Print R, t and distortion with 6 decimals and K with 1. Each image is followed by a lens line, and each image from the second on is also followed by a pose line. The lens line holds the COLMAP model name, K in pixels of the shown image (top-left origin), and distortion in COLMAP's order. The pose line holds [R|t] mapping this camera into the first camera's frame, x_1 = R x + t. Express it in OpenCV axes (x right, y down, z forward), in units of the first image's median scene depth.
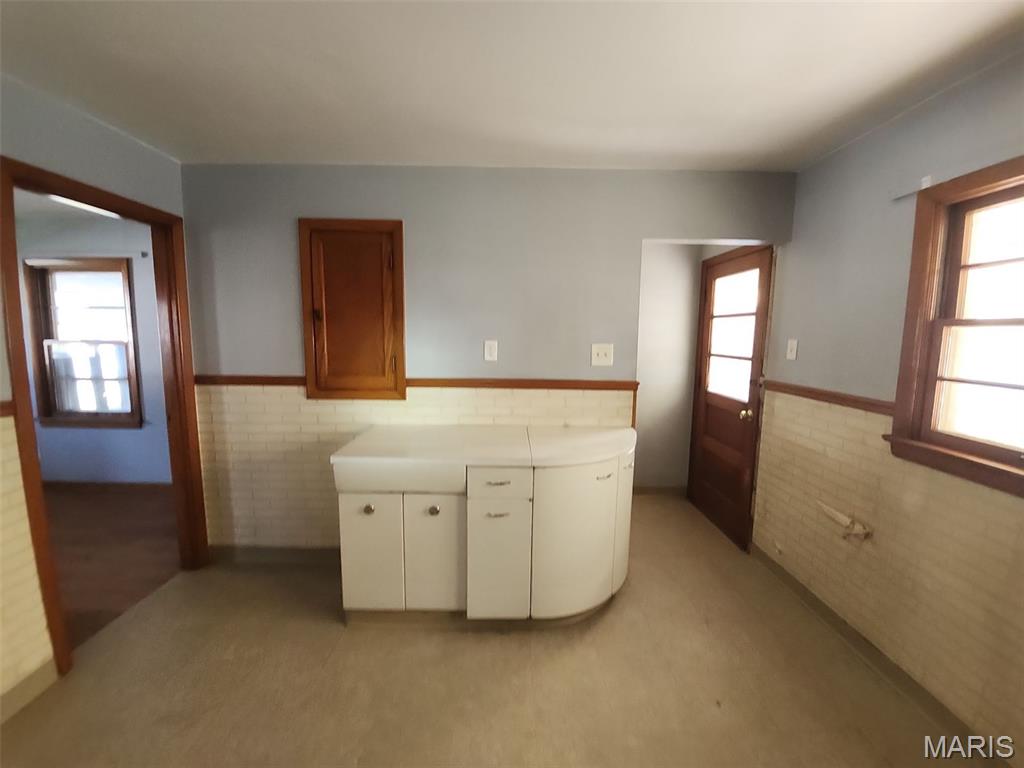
lens RADIAL K [[404.5, 0, 508.9], [0, 404.5, 381.8], [0, 0, 1]] dist [-0.012600, -0.002386]
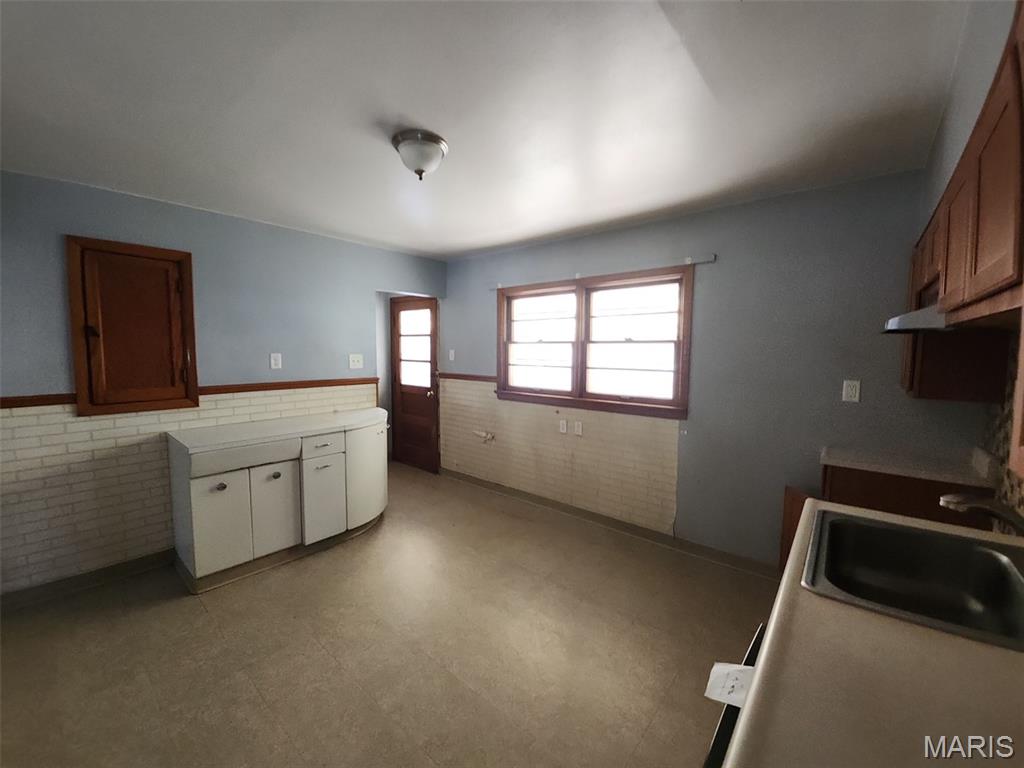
lens RADIAL K [[404.5, 0, 512.1], [0, 404.5, 379.6], [0, 0, 1]] dist [-0.012600, -0.002386]
pose [[0.644935, -0.066720, 0.761319, -0.553702], [0.092259, 0.995693, 0.009105, 0.041873], [-0.758648, 0.064366, 0.648313, -0.427759]]
